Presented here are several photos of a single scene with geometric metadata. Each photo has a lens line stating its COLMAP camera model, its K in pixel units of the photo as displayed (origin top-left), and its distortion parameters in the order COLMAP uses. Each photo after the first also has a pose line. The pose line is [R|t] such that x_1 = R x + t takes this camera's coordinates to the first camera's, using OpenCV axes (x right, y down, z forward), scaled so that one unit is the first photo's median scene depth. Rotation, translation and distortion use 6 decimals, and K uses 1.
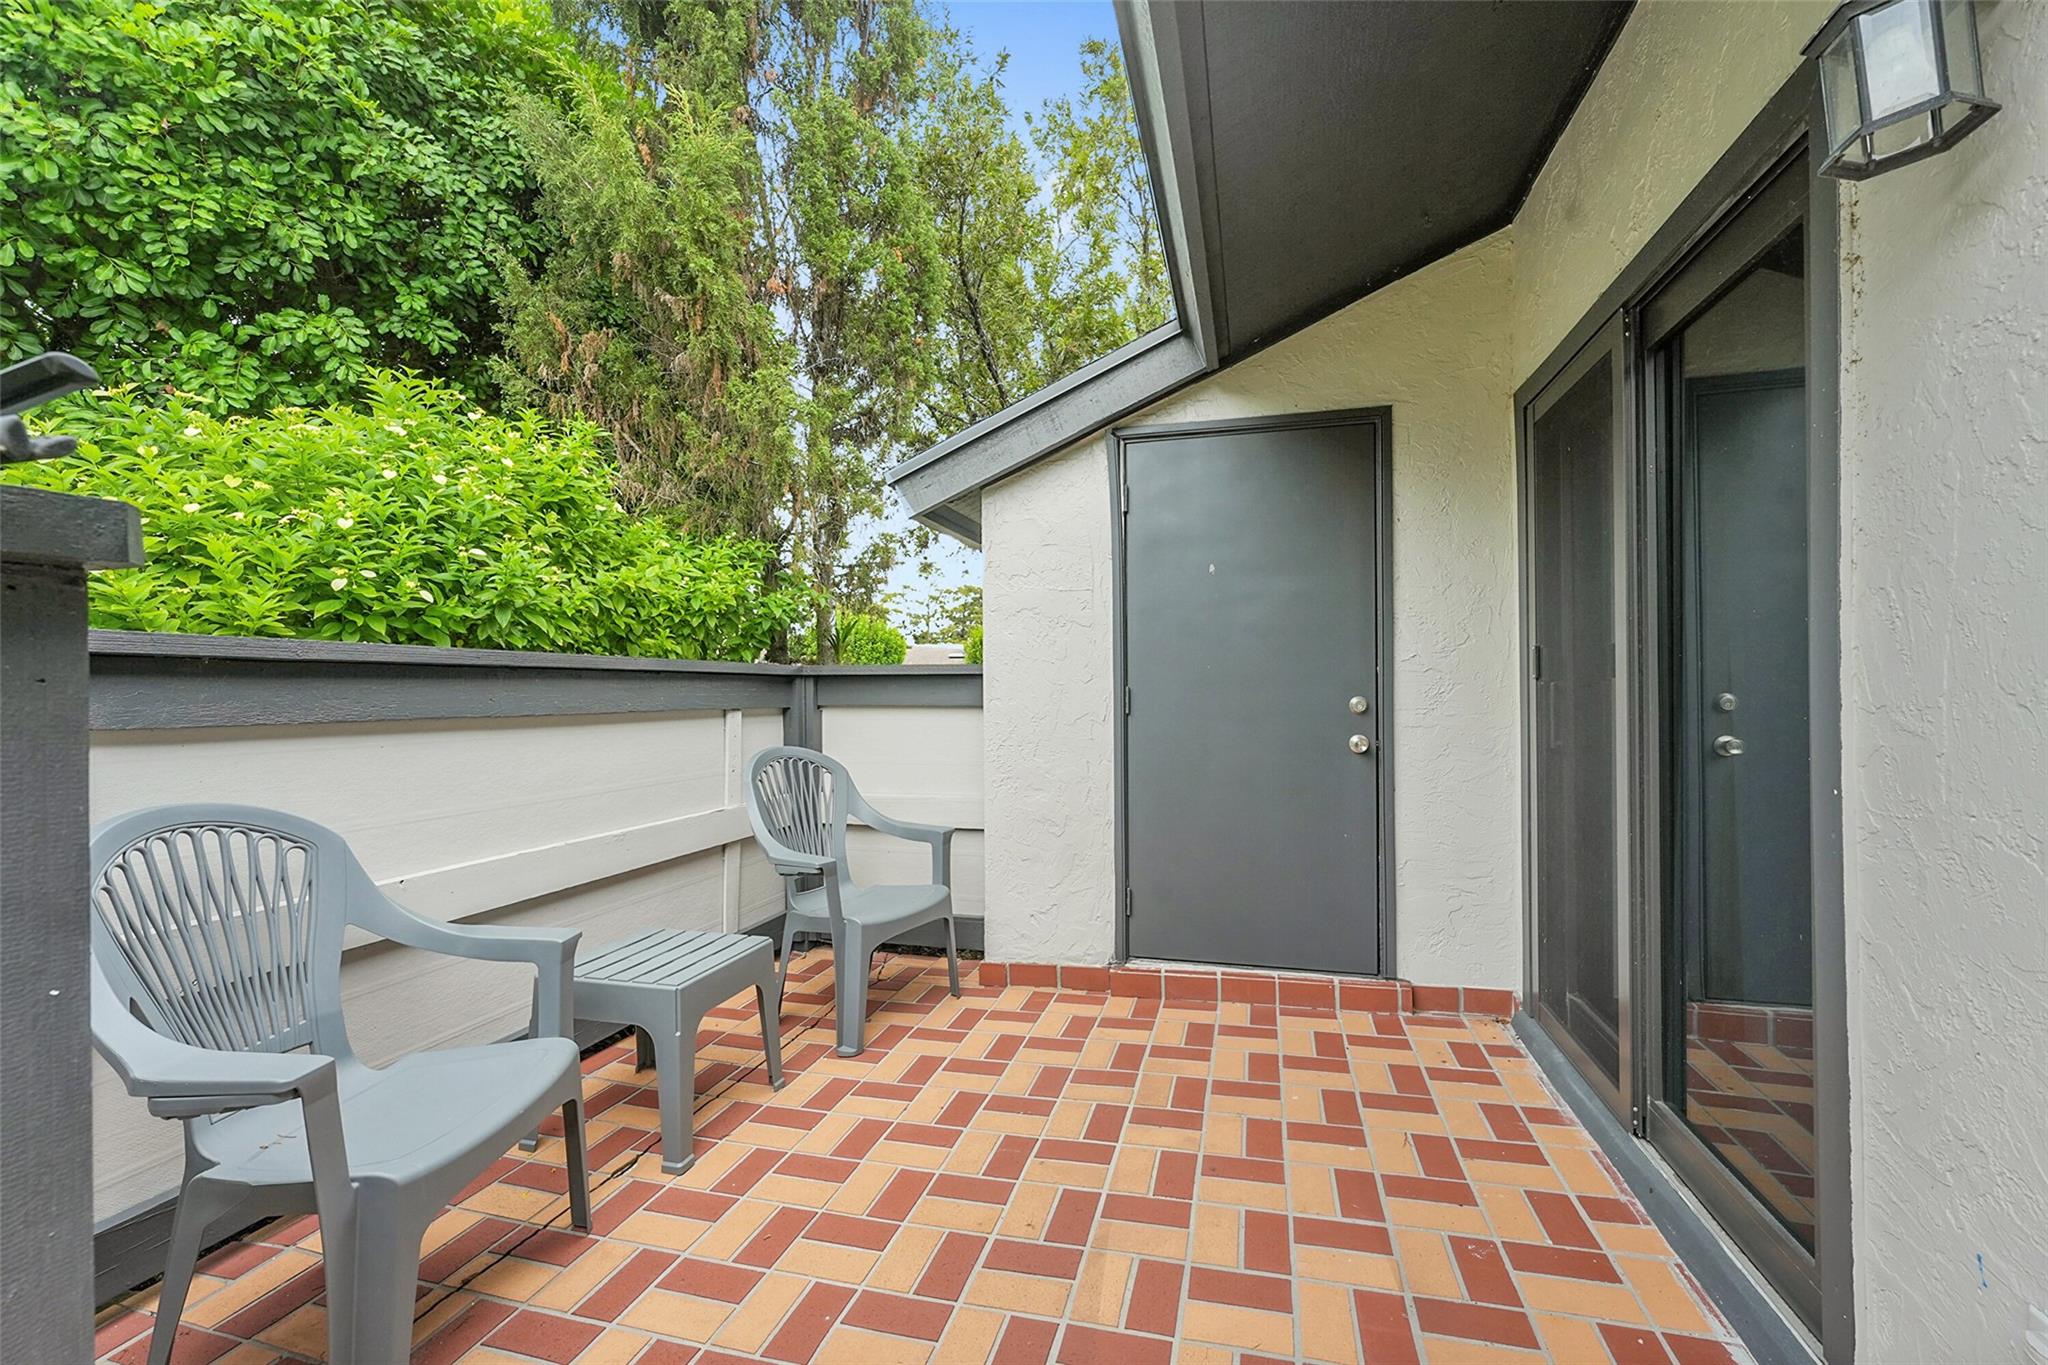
lens RADIAL K [[861.8, 0, 1035.8], [0, 861.8, 690.7], [0, 0, 1]] dist [-0.003156, -0.000528]
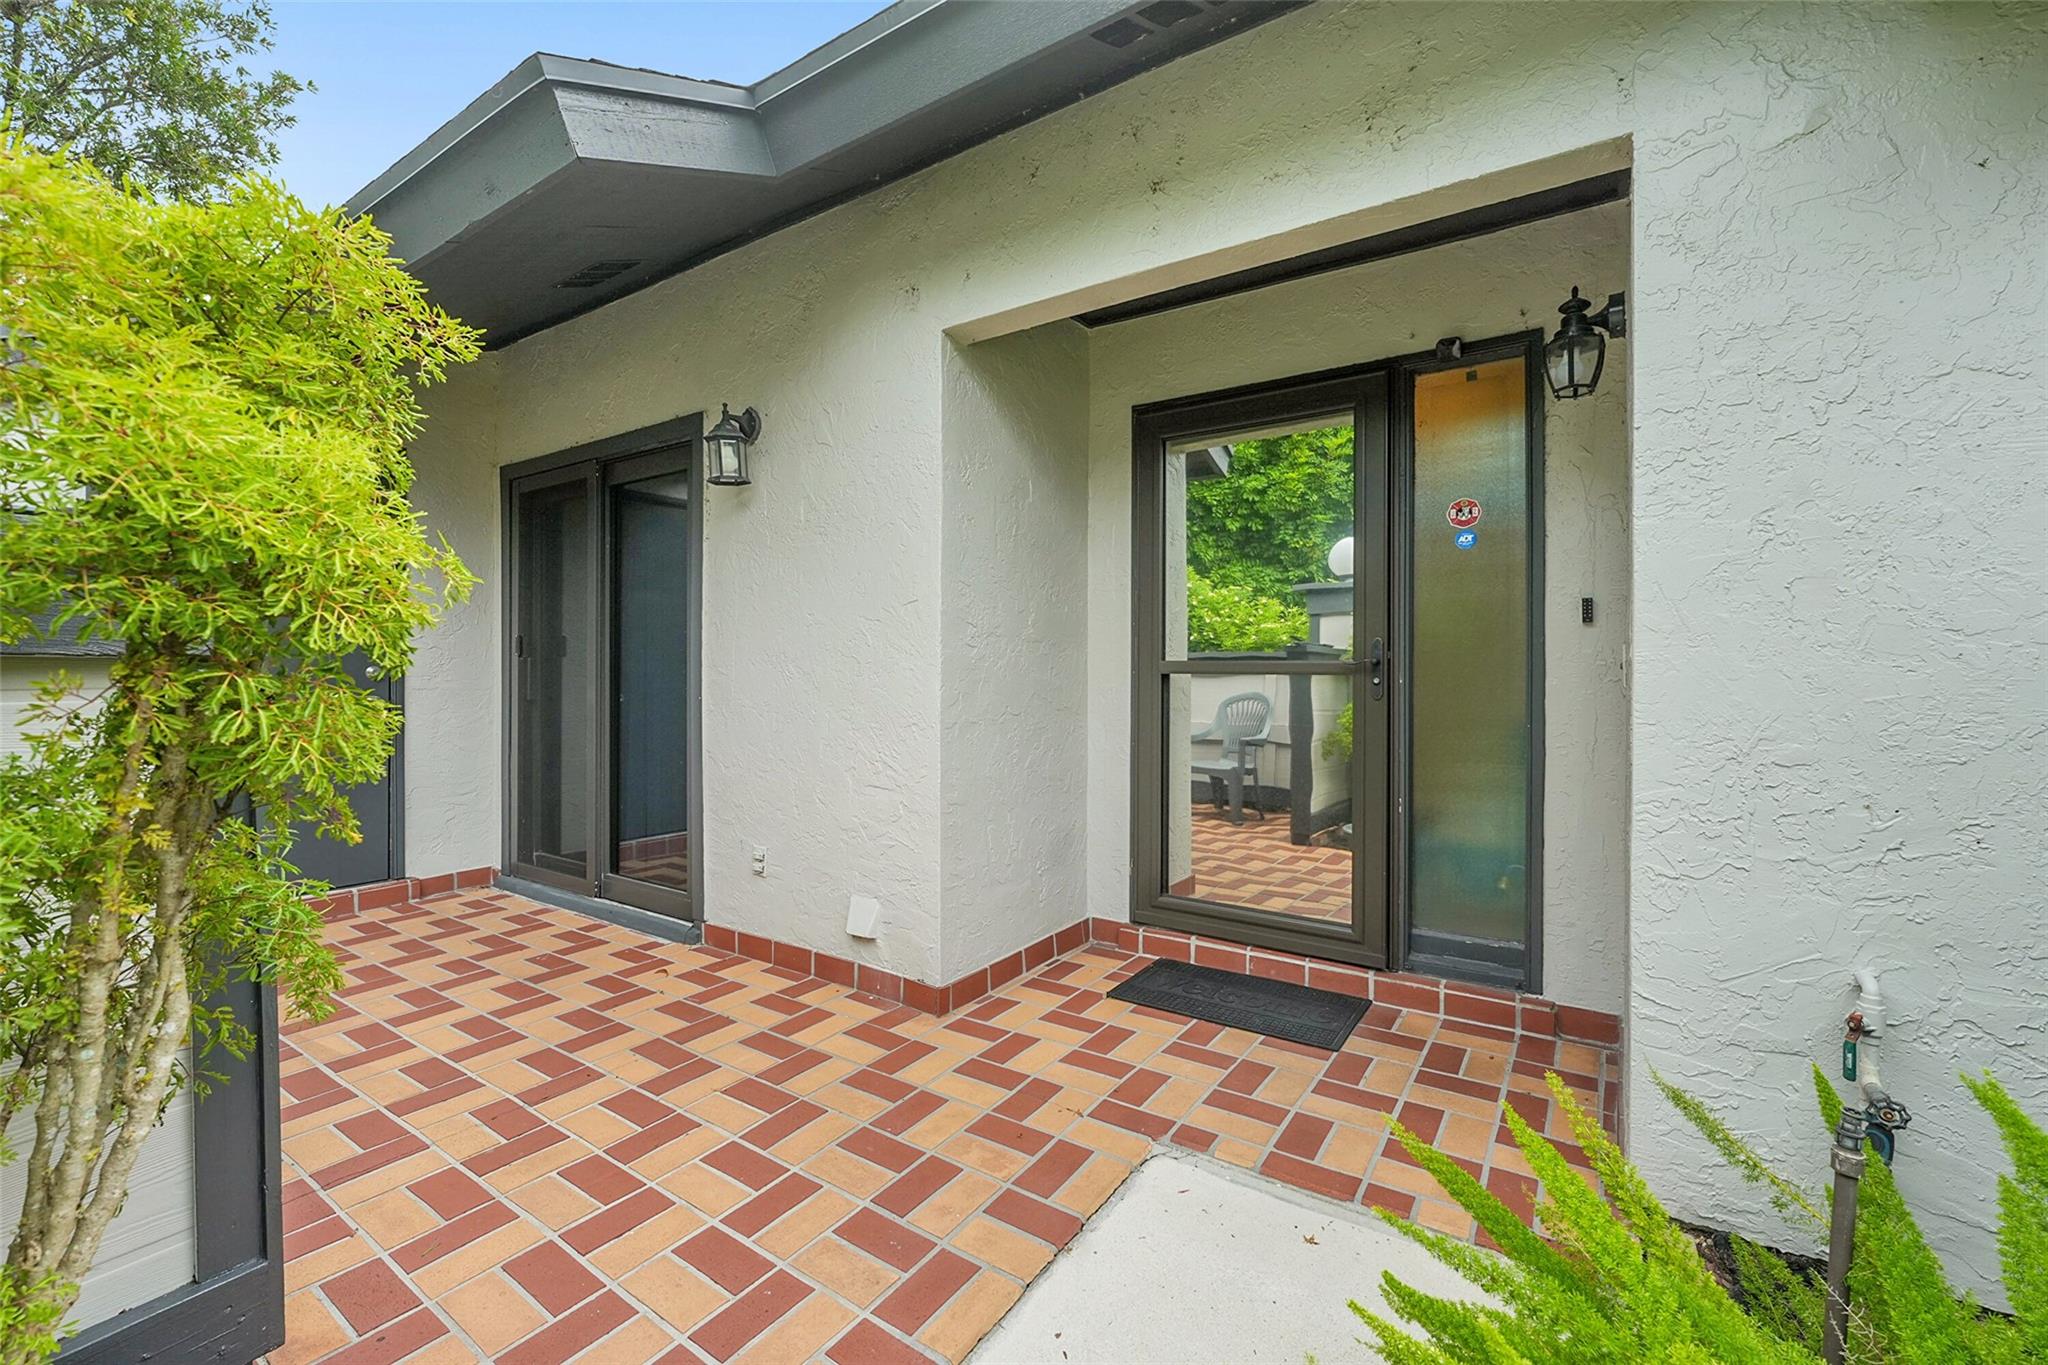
lens RADIAL K [[861.8, 0, 1028.2], [0, 861.8, 686.8], [0, 0, 1]] dist [-0.003156, -0.000528]
pose [[0.332910, 0.008245, 0.942922, -0.571282], [-0.007063, 0.999956, -0.006250, 0.043141], [-0.942932, -0.004579, 0.332954, -0.389184]]
